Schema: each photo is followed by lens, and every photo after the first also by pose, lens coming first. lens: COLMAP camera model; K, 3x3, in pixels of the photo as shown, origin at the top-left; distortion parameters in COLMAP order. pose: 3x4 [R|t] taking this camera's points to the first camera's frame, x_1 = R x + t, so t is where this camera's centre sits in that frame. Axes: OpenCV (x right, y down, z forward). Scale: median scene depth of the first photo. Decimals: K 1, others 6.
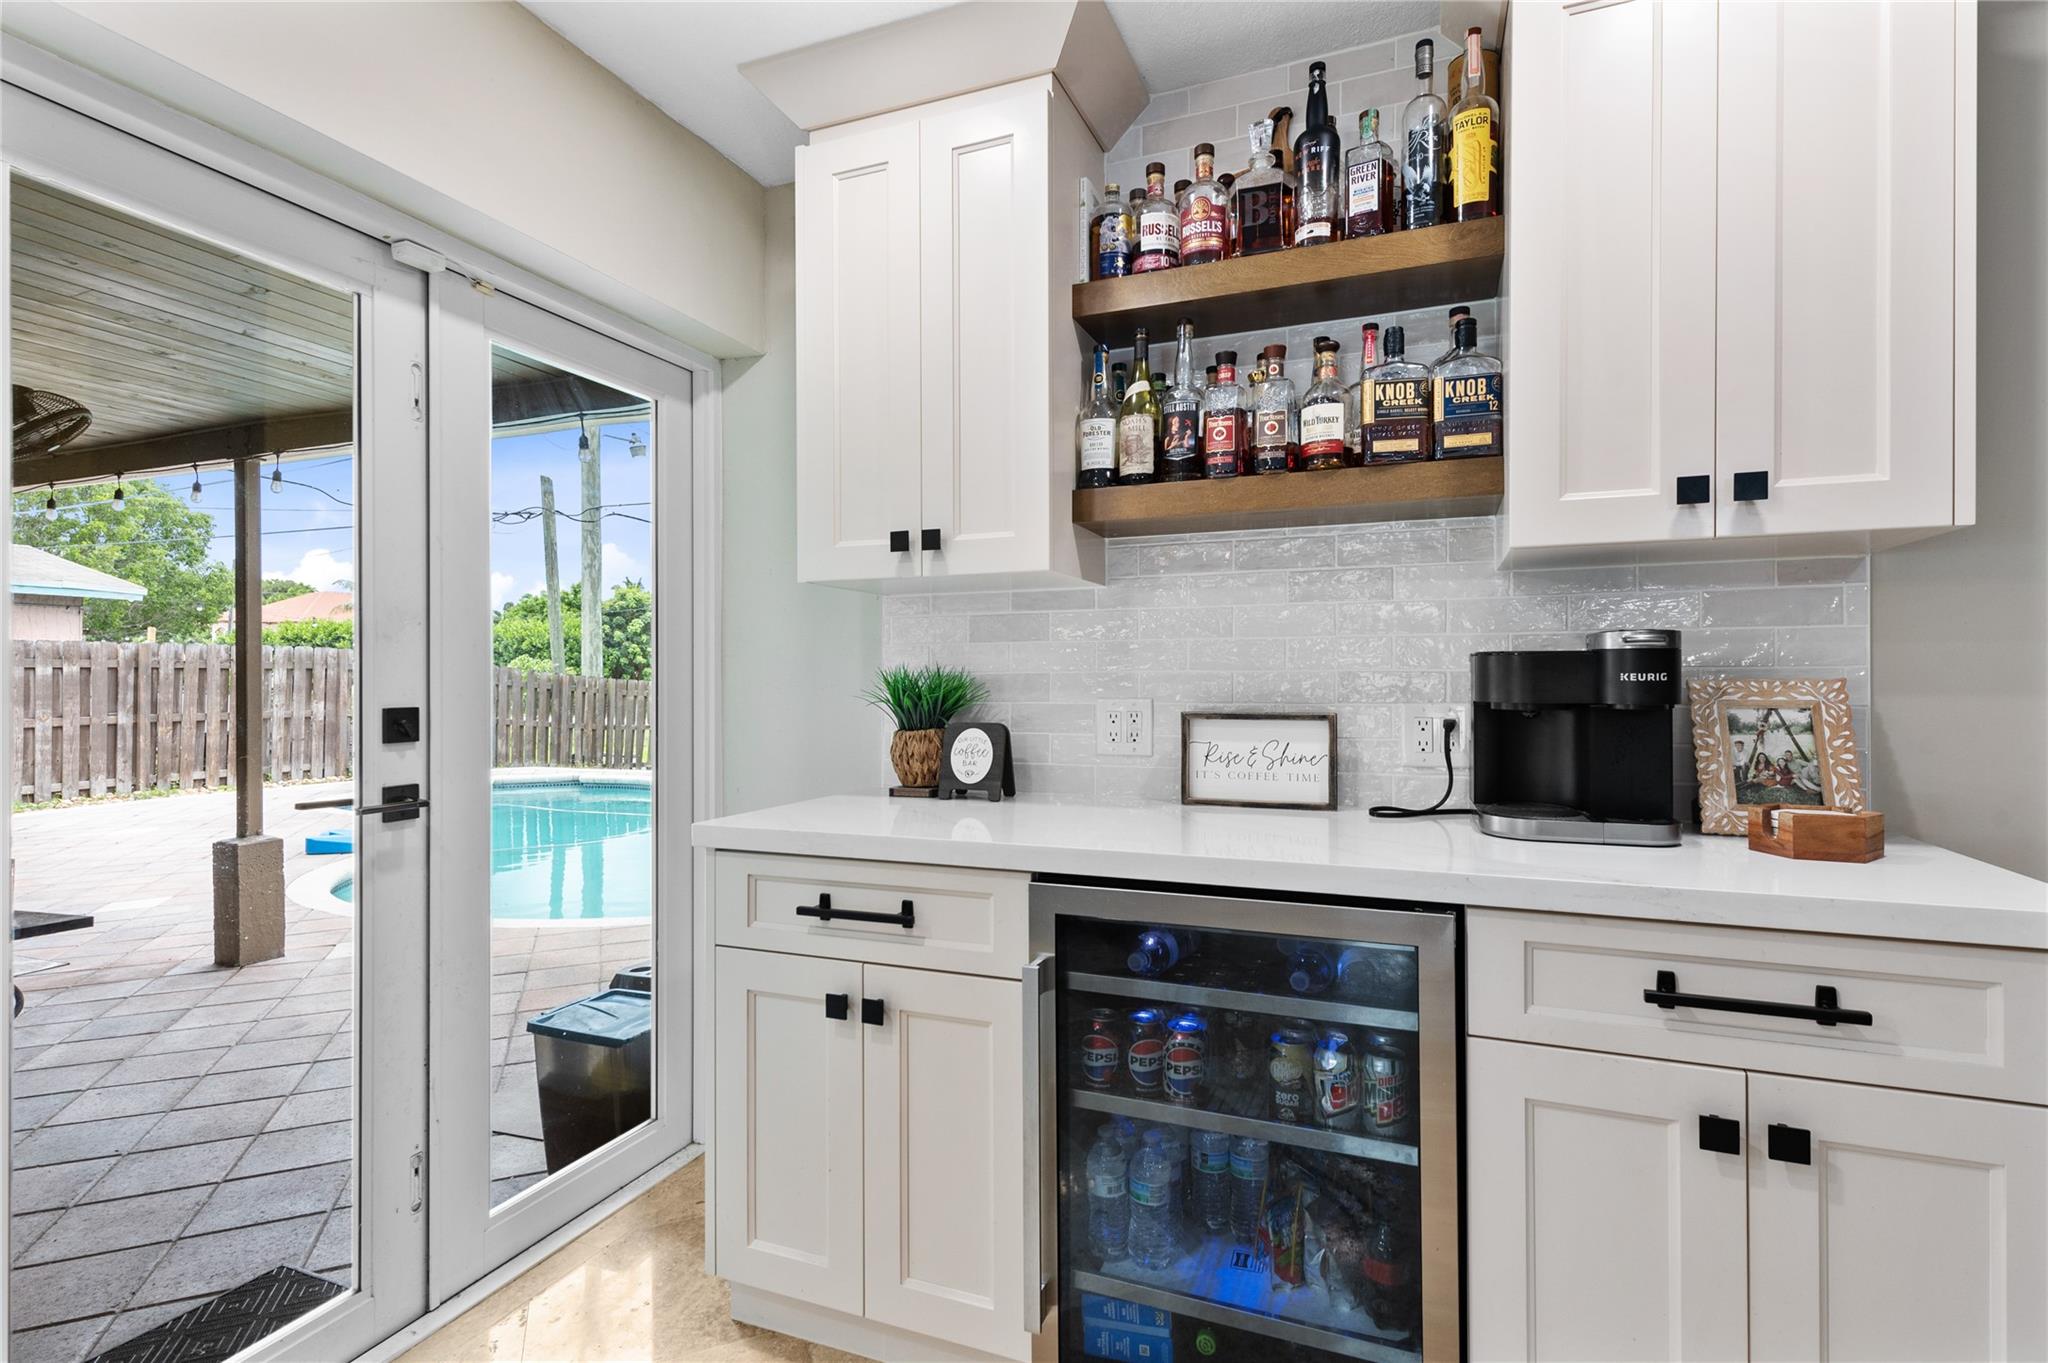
lens RADIAL K [[1004.0, 0, 1040.6], [0, 1004.0, 677.4], [0, 0, 1]] dist [0.017722, -0.000335]
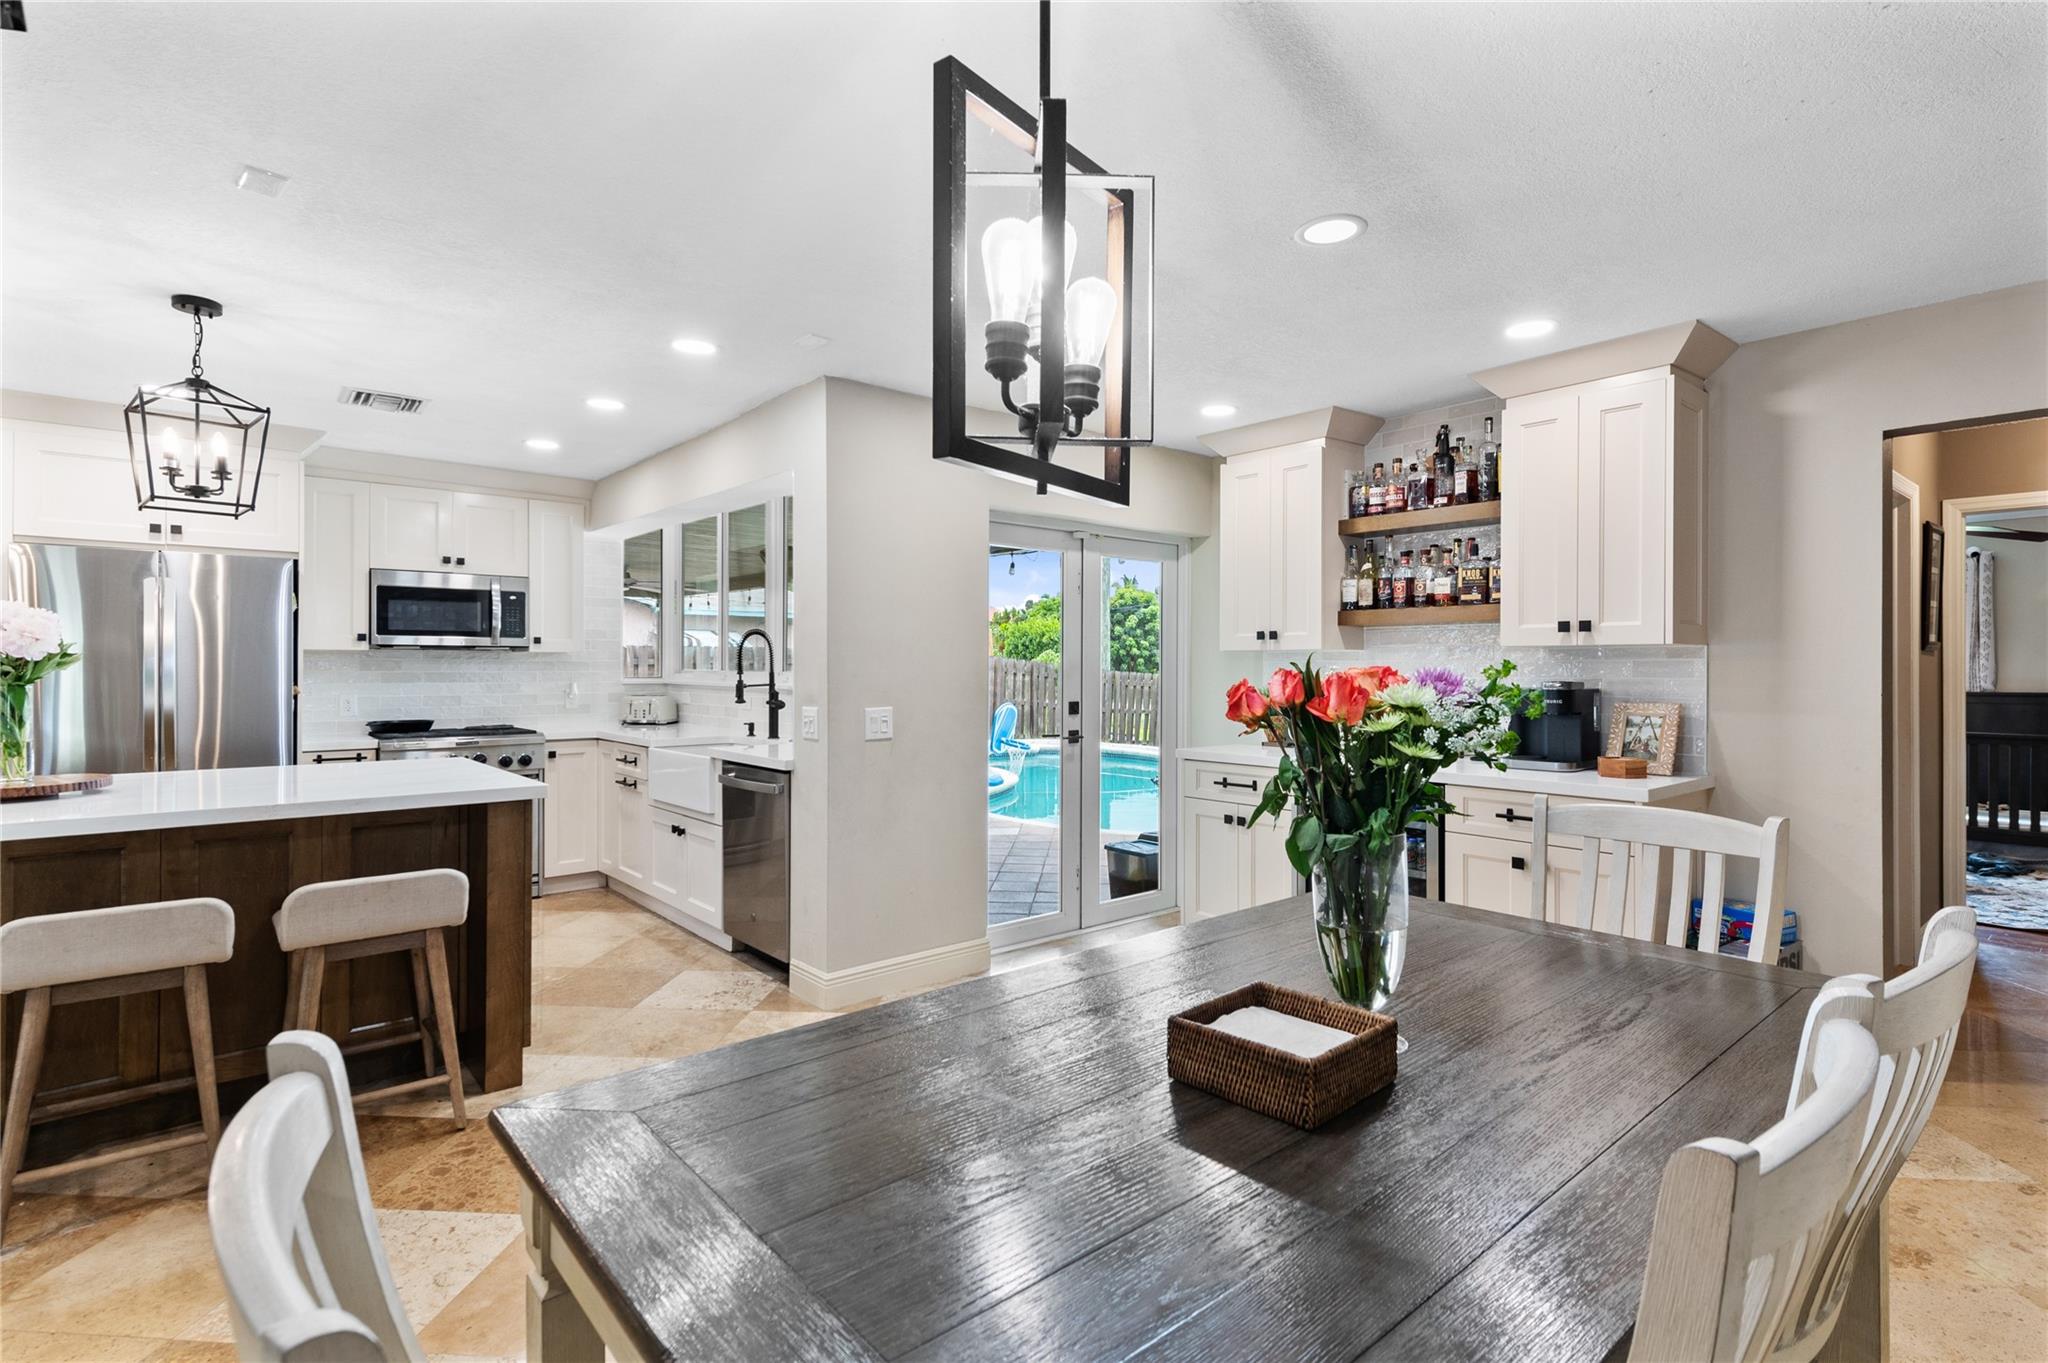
lens RADIAL K [[972.8, 0, 1024.0], [0, 972.8, 681.5], [0, 0, 1]] dist [0.002560, -0.000911]
pose [[0.881505, 0.012134, -0.472018, 0.452217], [-0.005040, 0.999855, 0.016290, -0.062140], [0.472147, -0.011981, 0.881438, -1.286412]]
